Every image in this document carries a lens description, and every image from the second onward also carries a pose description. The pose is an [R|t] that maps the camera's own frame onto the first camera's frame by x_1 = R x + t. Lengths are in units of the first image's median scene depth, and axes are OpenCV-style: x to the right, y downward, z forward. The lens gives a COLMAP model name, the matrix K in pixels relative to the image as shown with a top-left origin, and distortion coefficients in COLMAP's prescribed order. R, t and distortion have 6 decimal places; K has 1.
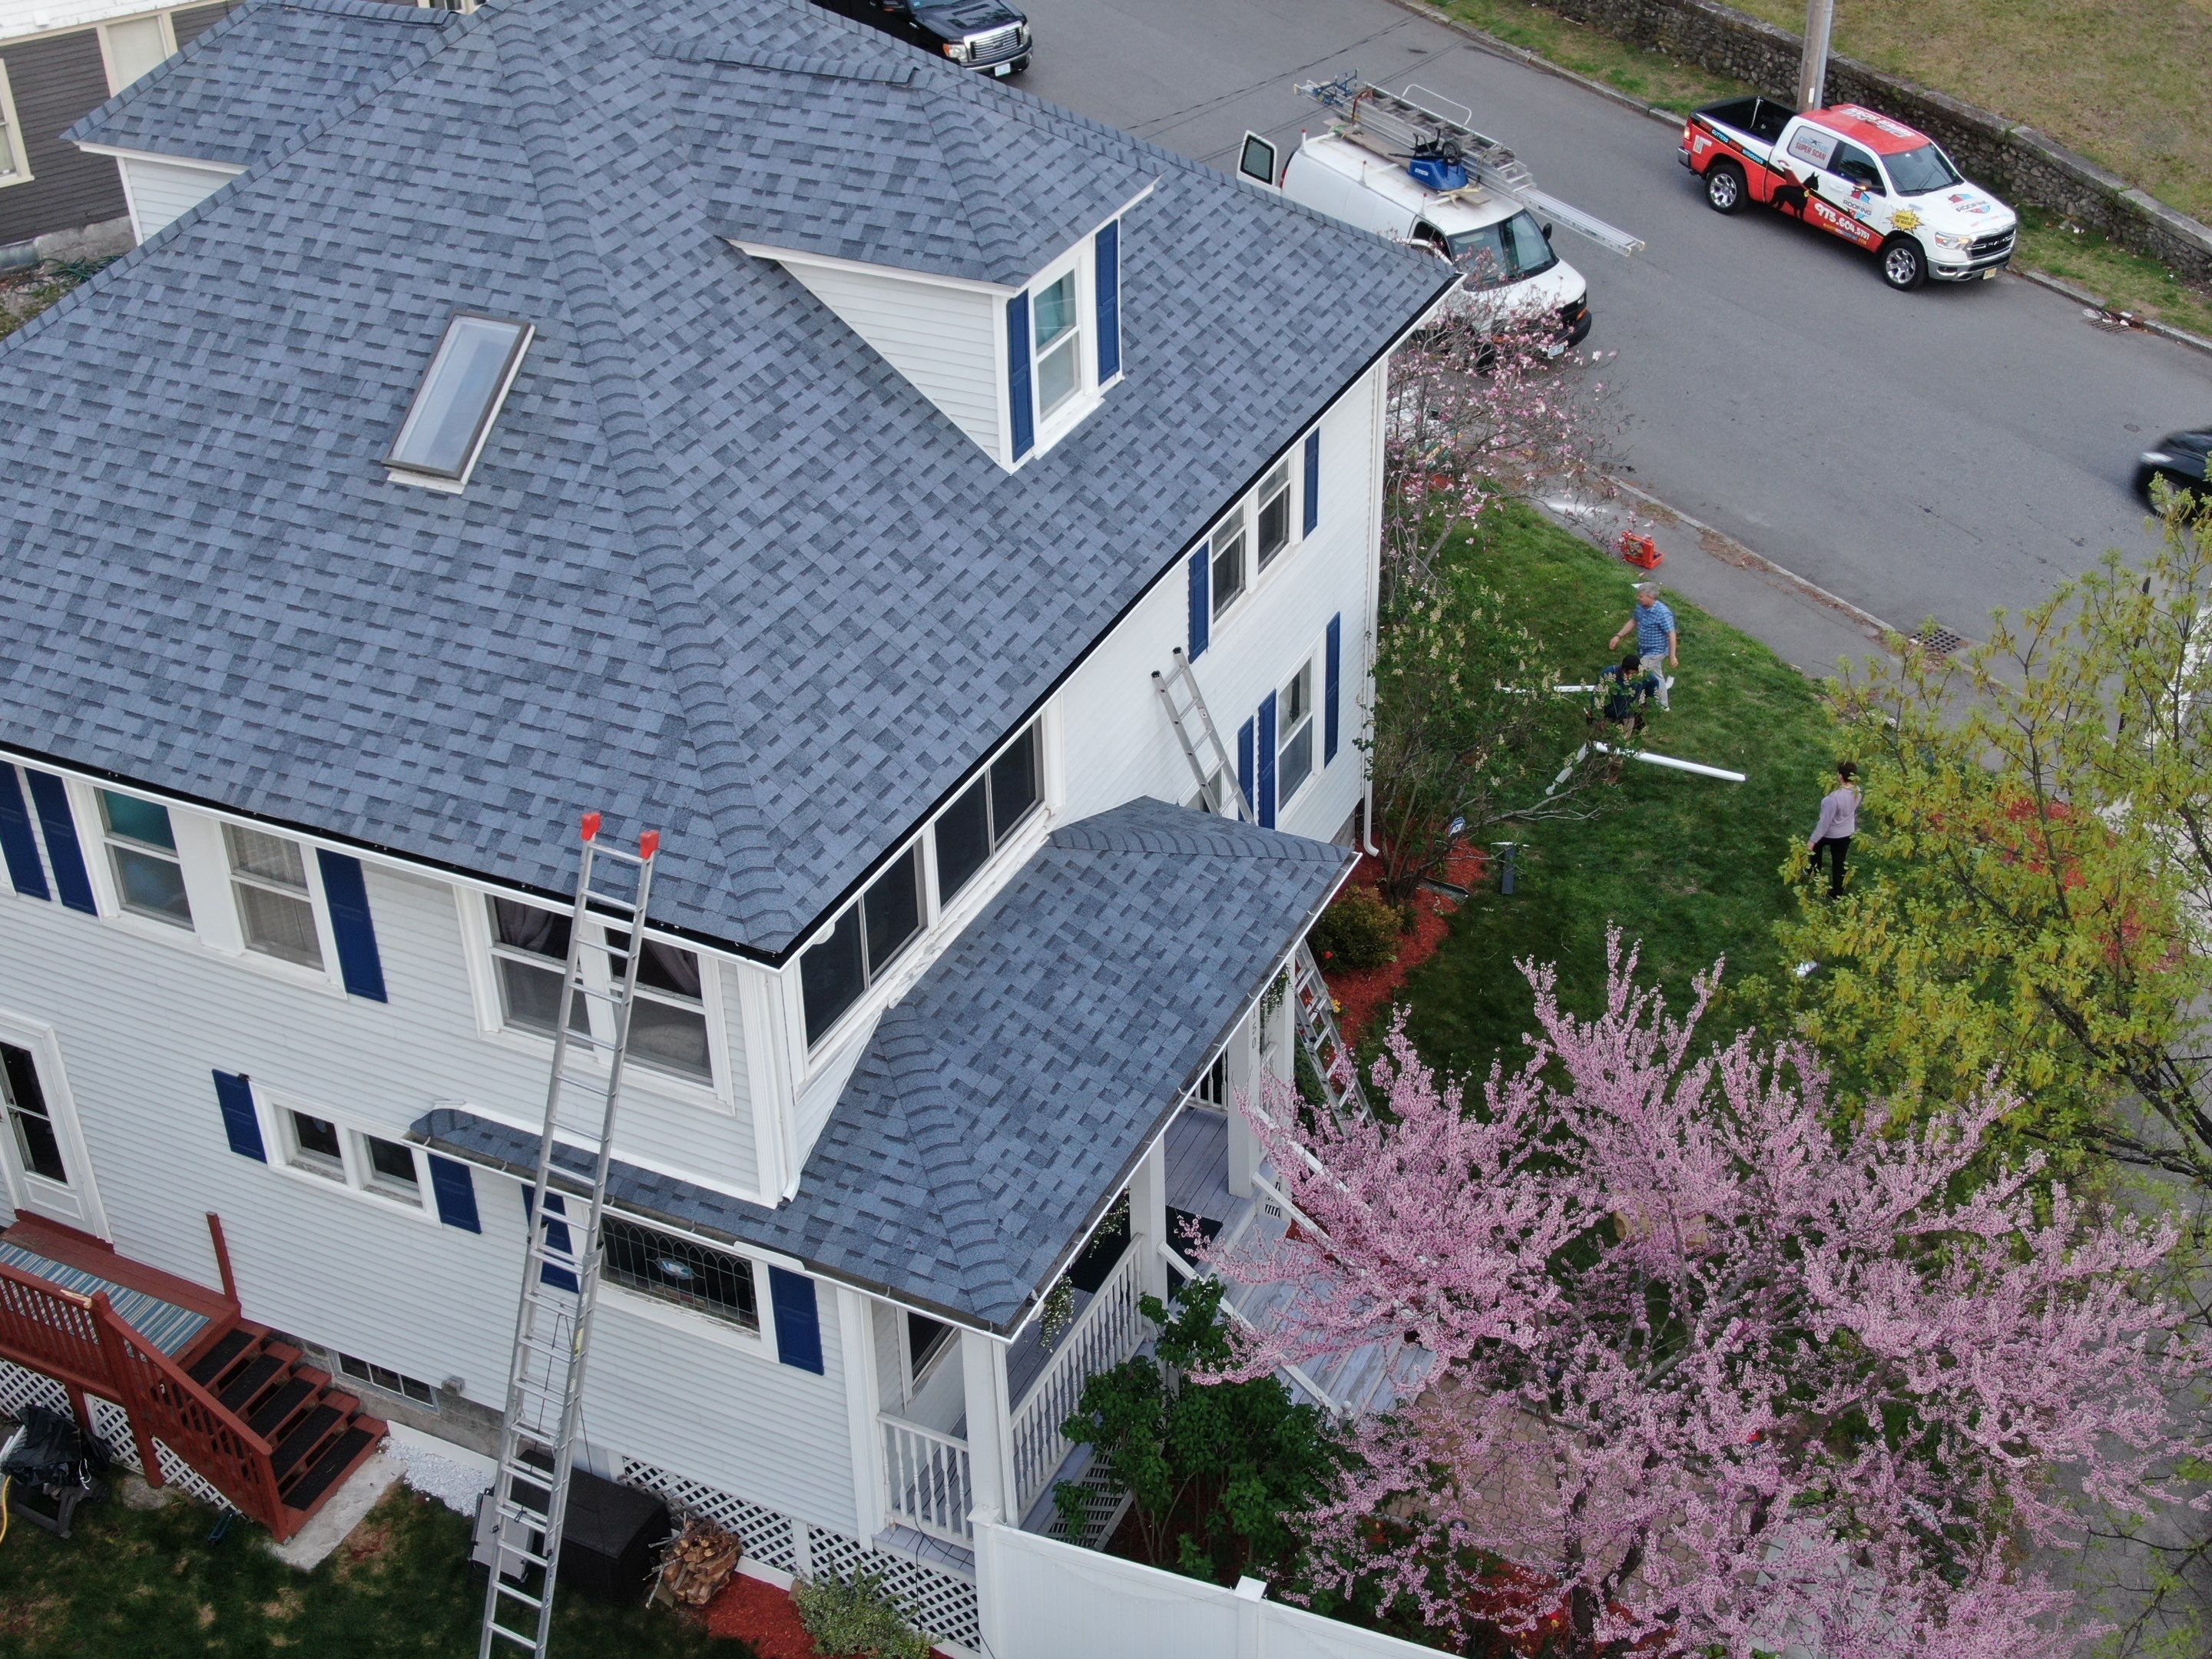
lens RADIAL K [[2677.4, 0, 1102.9], [0, 2677.4, 837.0], [0, 0, 1]] dist [0.170081, -0.697461]
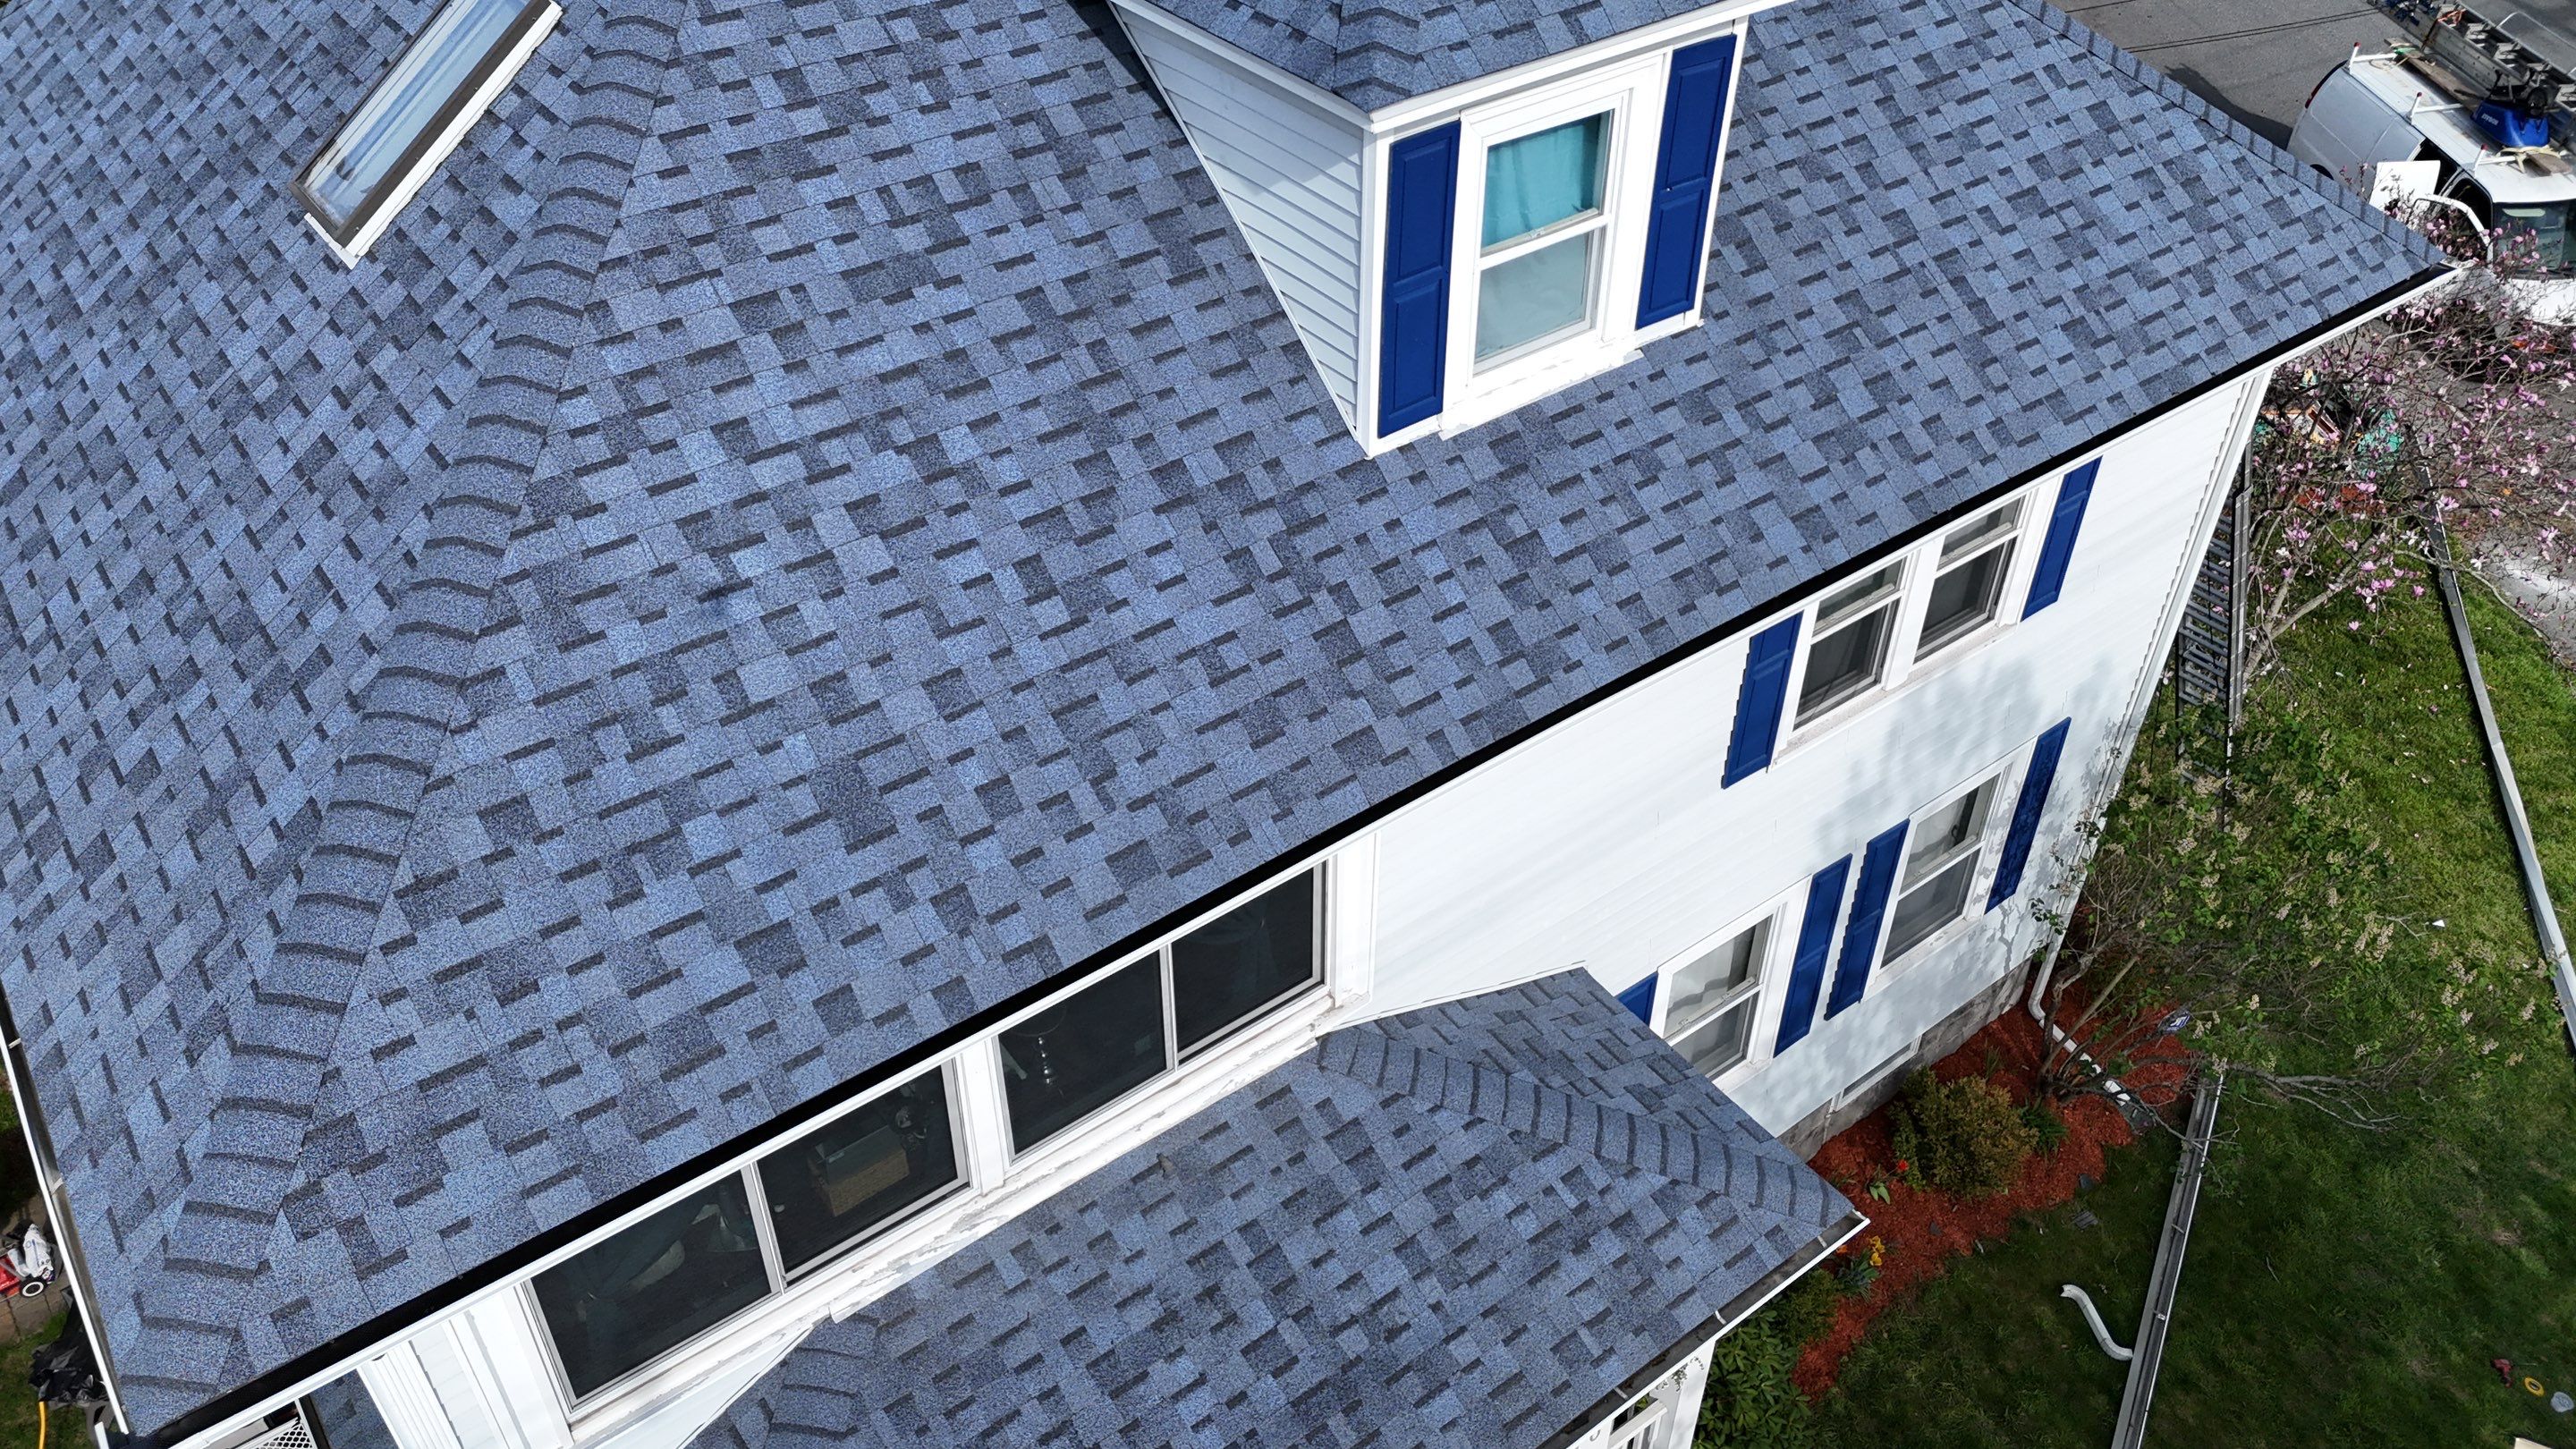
lens RADIAL K [[1892.8, 0, 1298.2], [0, 1892.8, 710.5], [0, 0, 1]] dist [0.102060, -0.121460]
pose [[0.889449, 0.307006, -0.338567, 0.105031], [-0.268038, 0.950420, 0.157661, -0.147545], [0.370183, -0.049483, 0.927640, 0.647276]]
